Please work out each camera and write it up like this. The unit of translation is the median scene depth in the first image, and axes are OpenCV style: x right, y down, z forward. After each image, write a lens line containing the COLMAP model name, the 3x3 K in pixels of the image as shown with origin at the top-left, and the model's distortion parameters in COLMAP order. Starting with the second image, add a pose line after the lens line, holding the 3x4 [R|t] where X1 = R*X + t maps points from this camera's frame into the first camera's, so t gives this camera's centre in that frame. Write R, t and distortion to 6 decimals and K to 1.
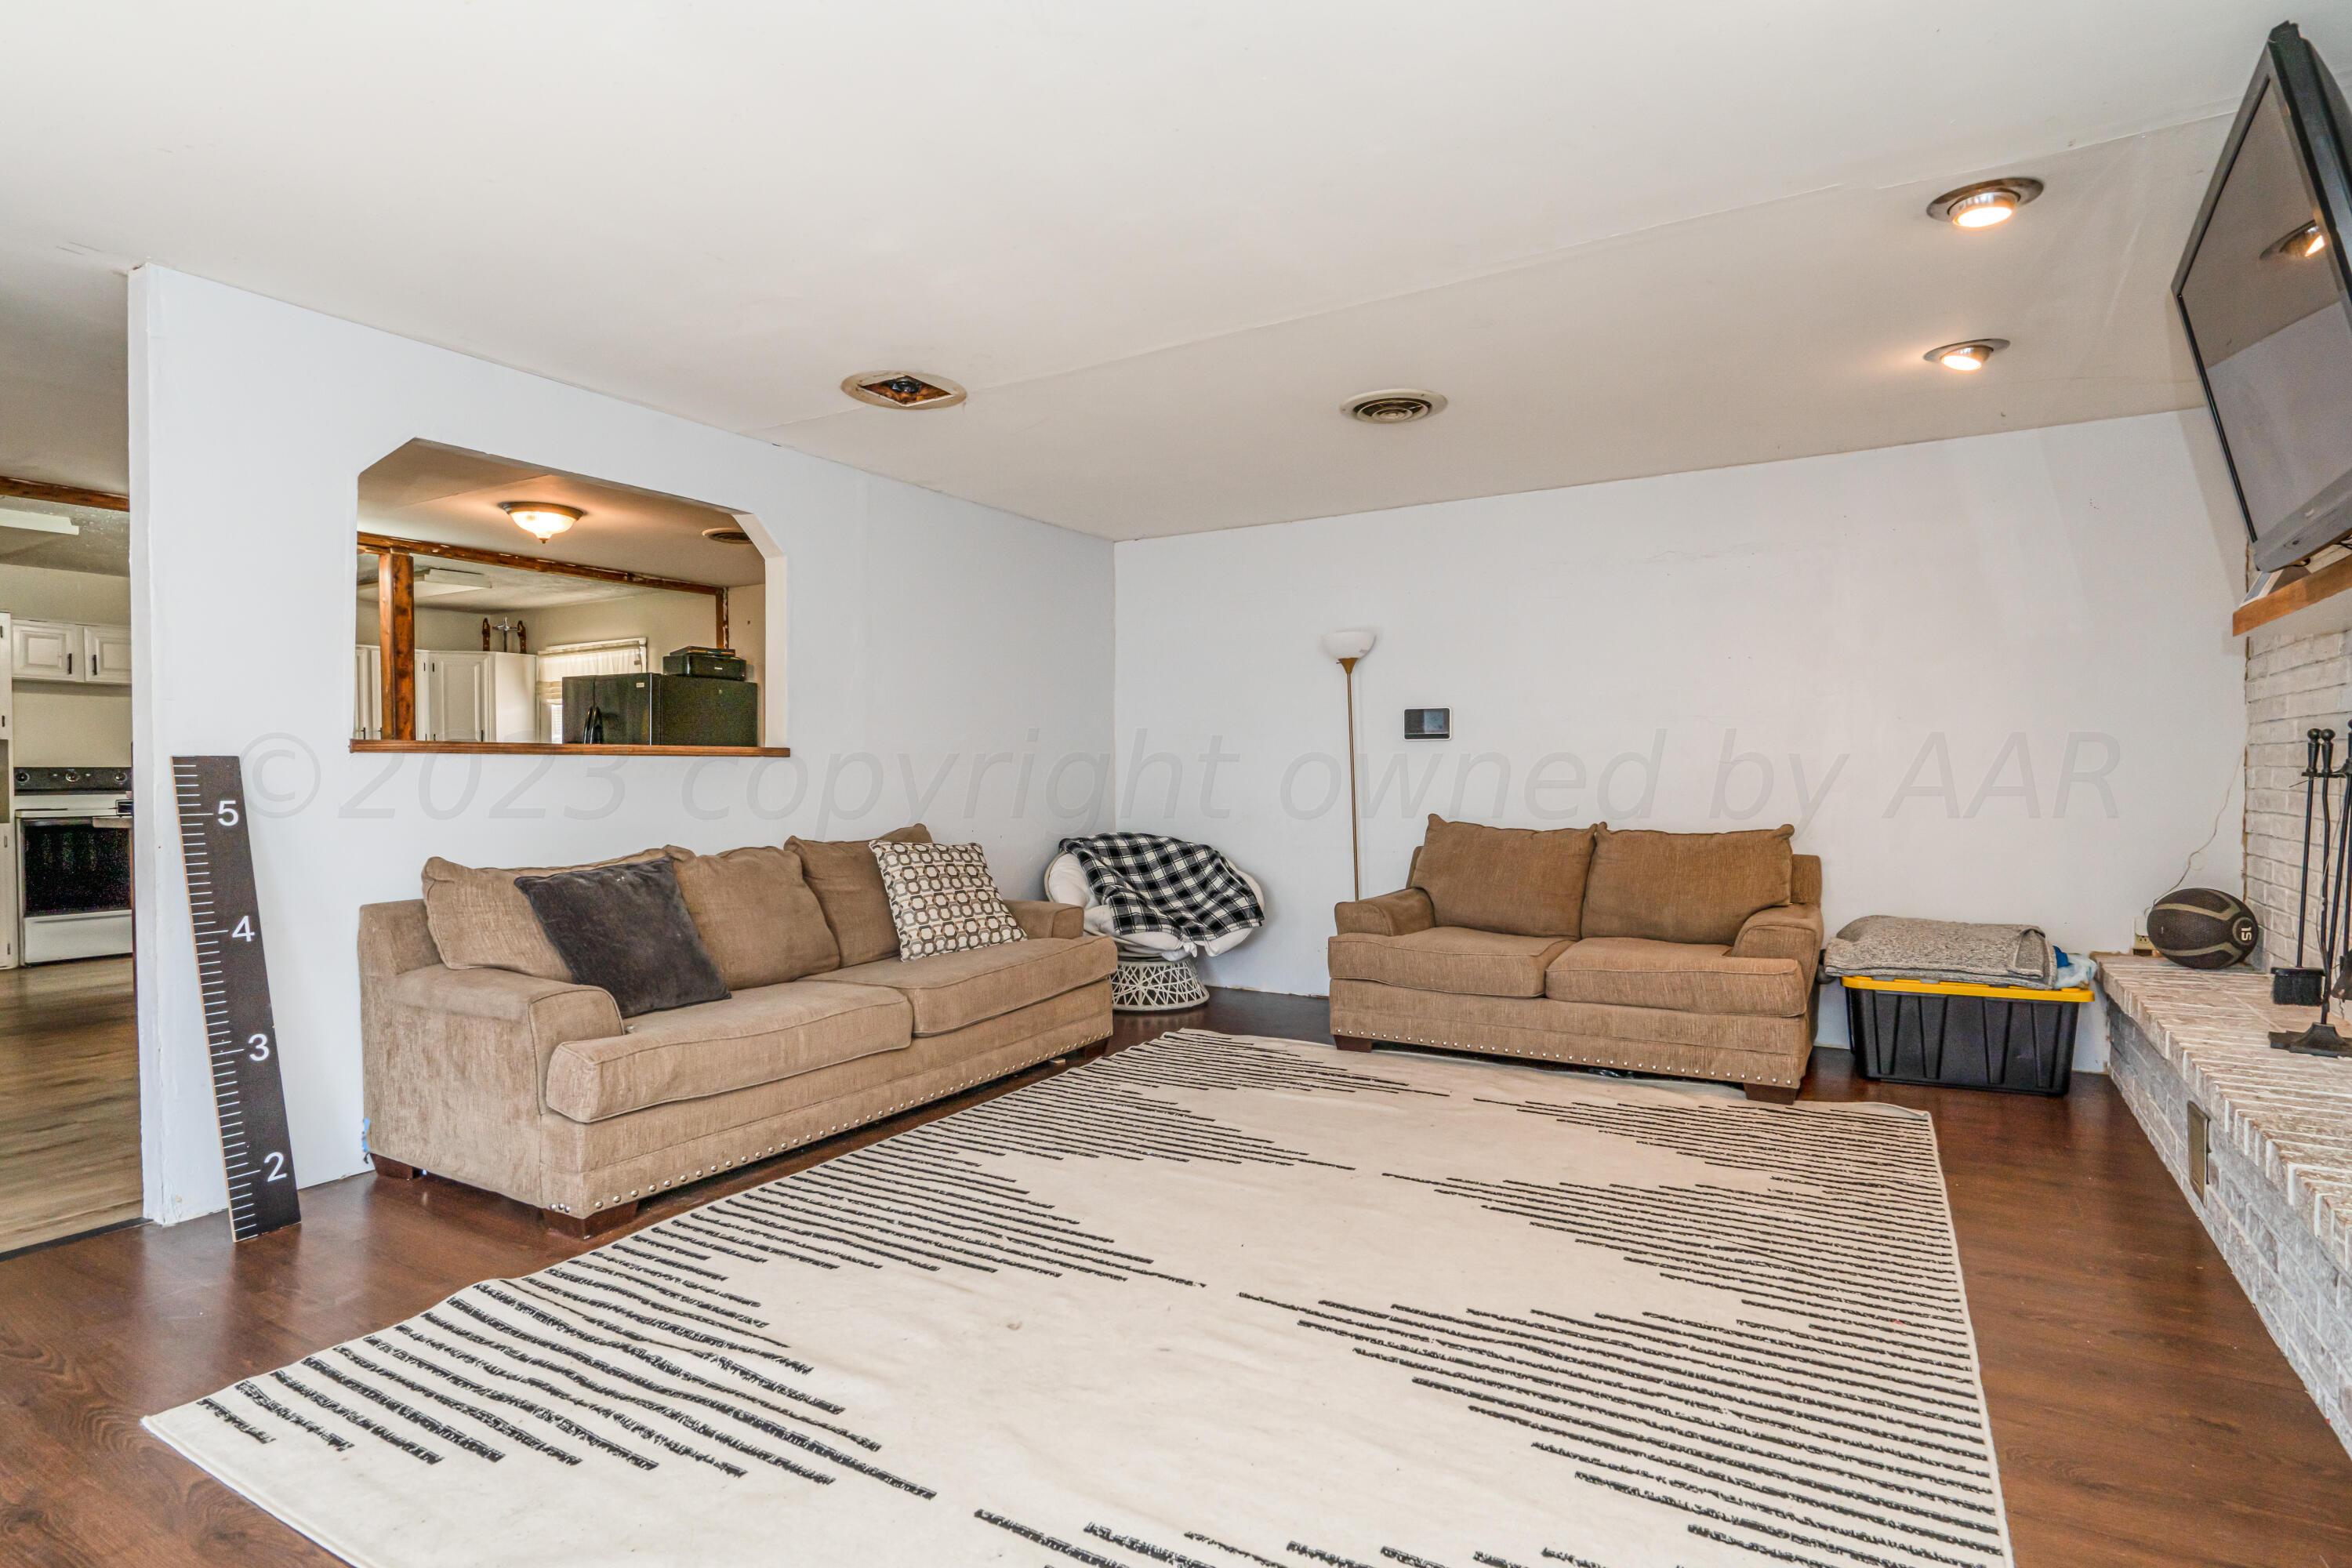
lens RADIAL K [[1125.7, 0, 1172.7], [0, 1125.7, 783.1], [0, 0, 1]] dist [-0.004682, 0.000829]
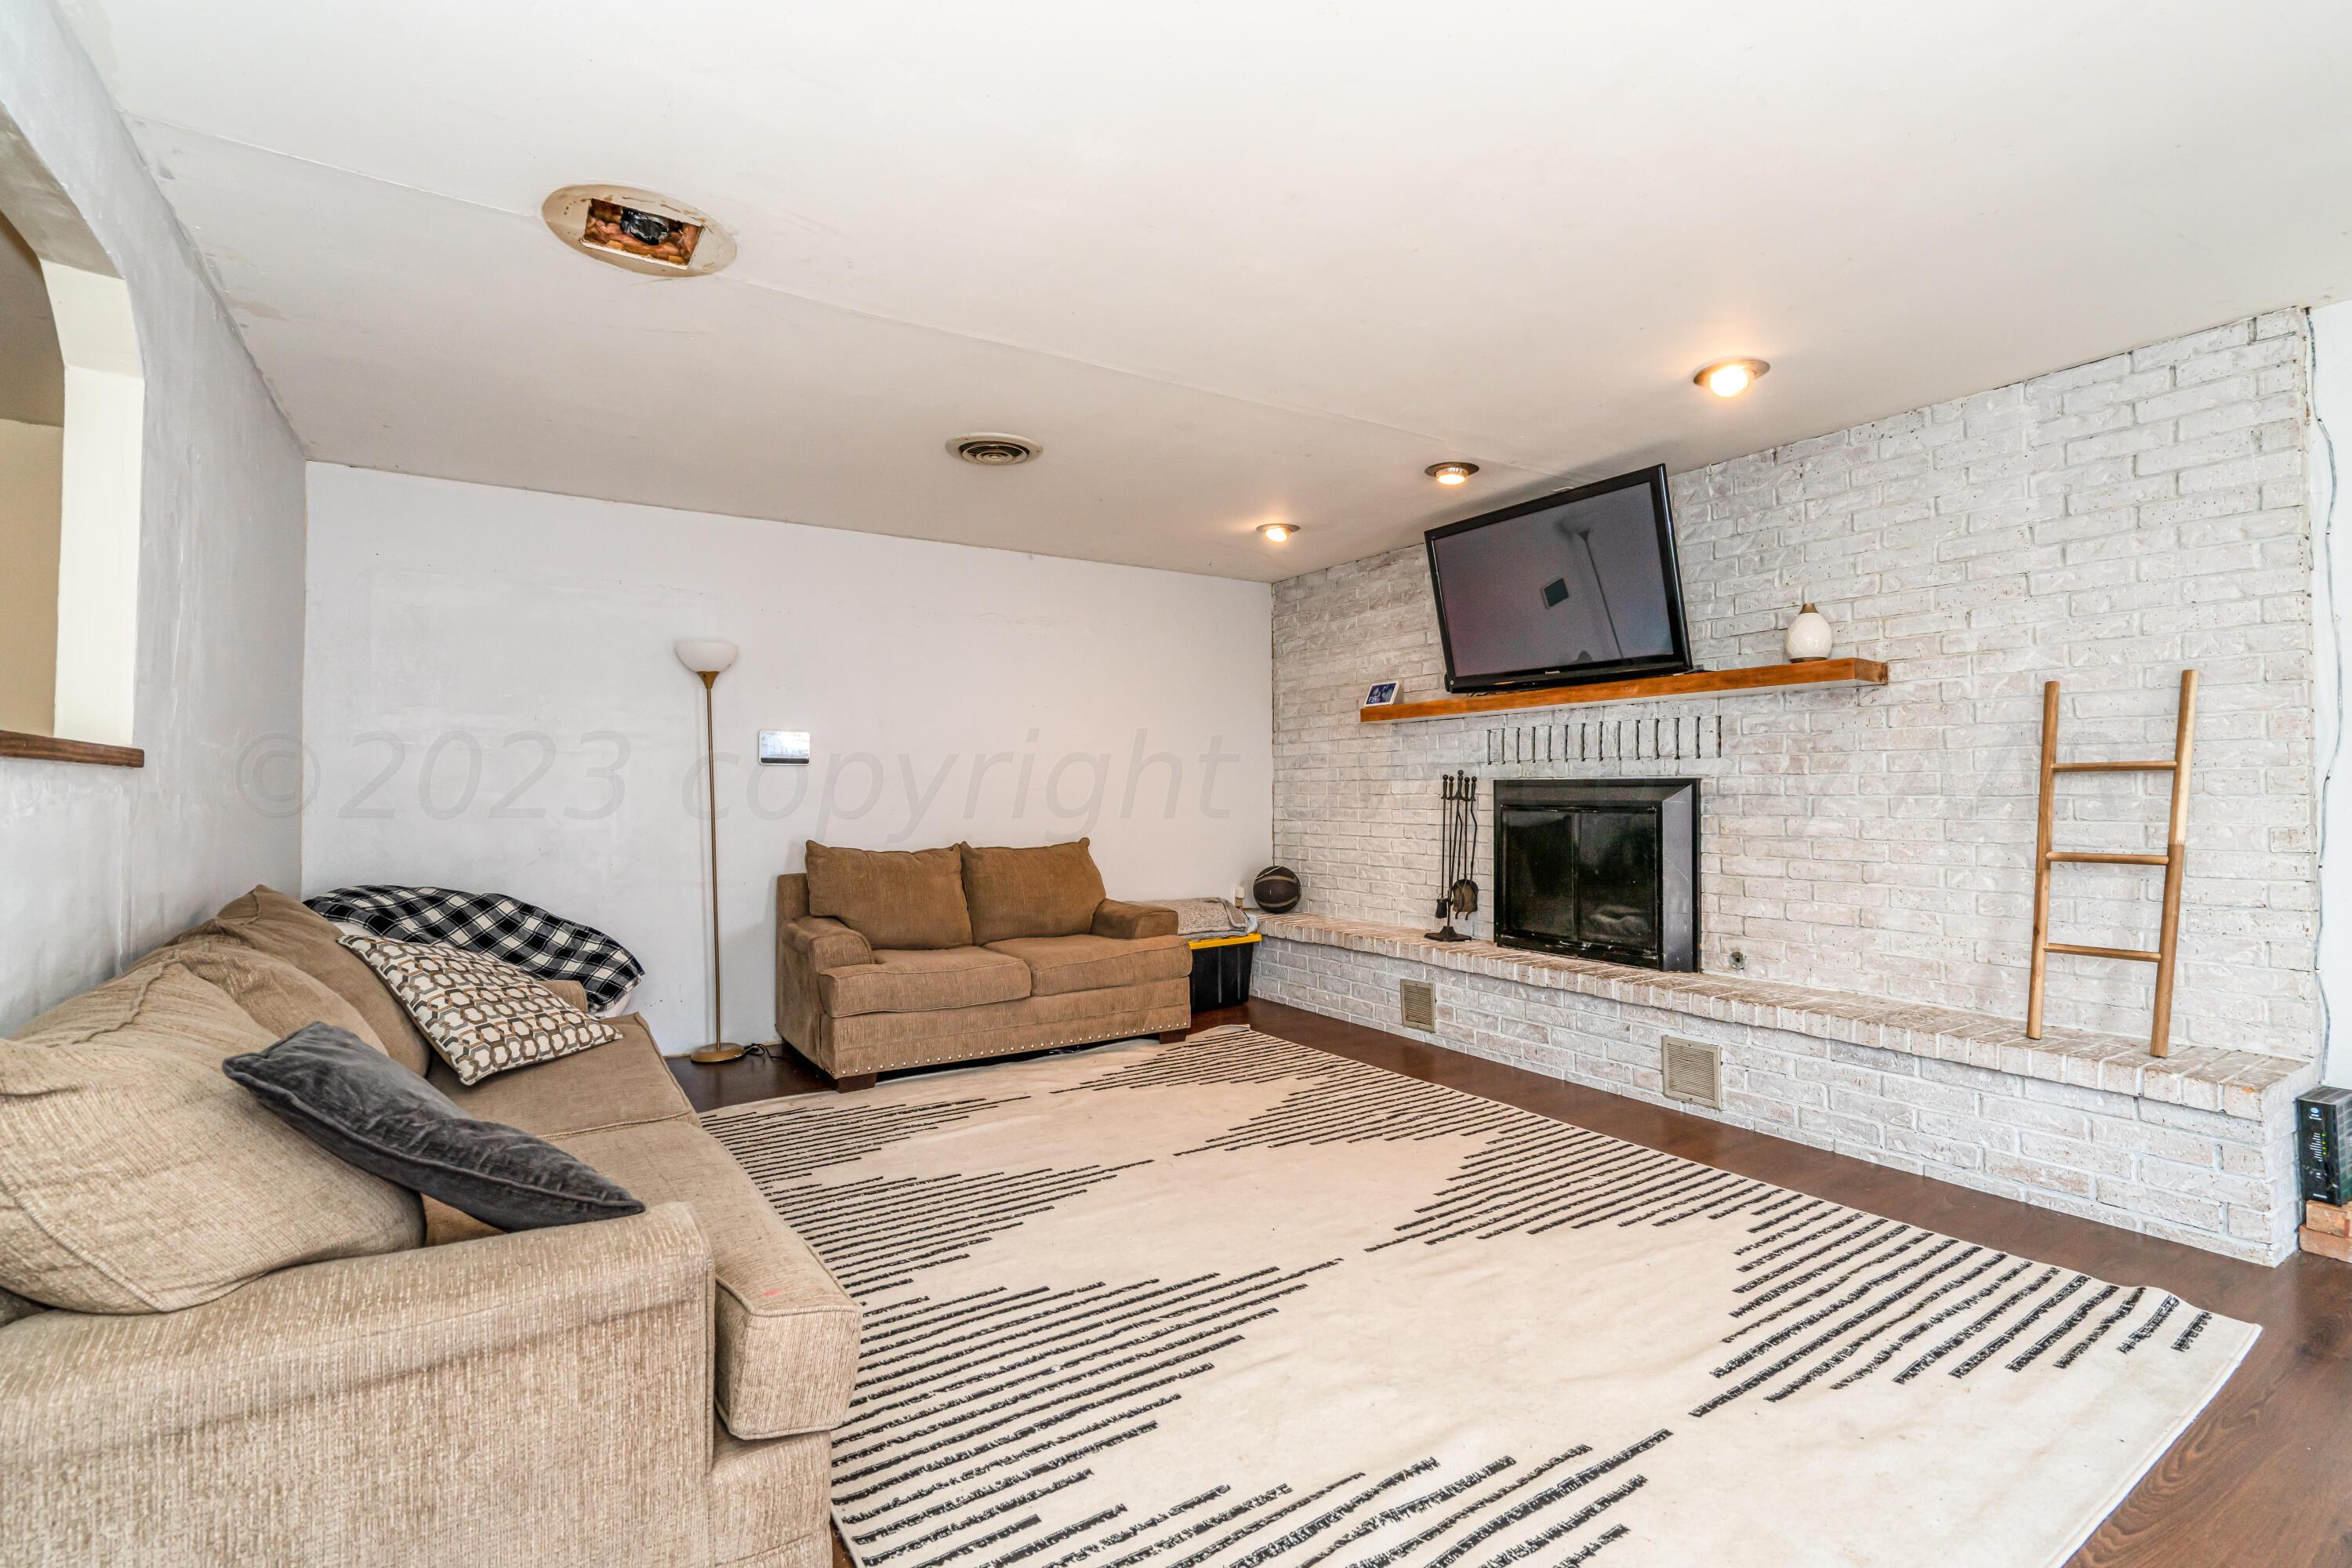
lens RADIAL K [[1066.9, 0, 1162.9], [0, 1066.9, 782.8], [0, 0, 1]] dist [-0.005968, 0.000546]
pose [[0.468088, 0.013034, 0.883586, -0.908696], [0.009535, 0.999759, -0.019799, -0.003630], [-0.883630, 0.017693, 0.467851, 0.602050]]
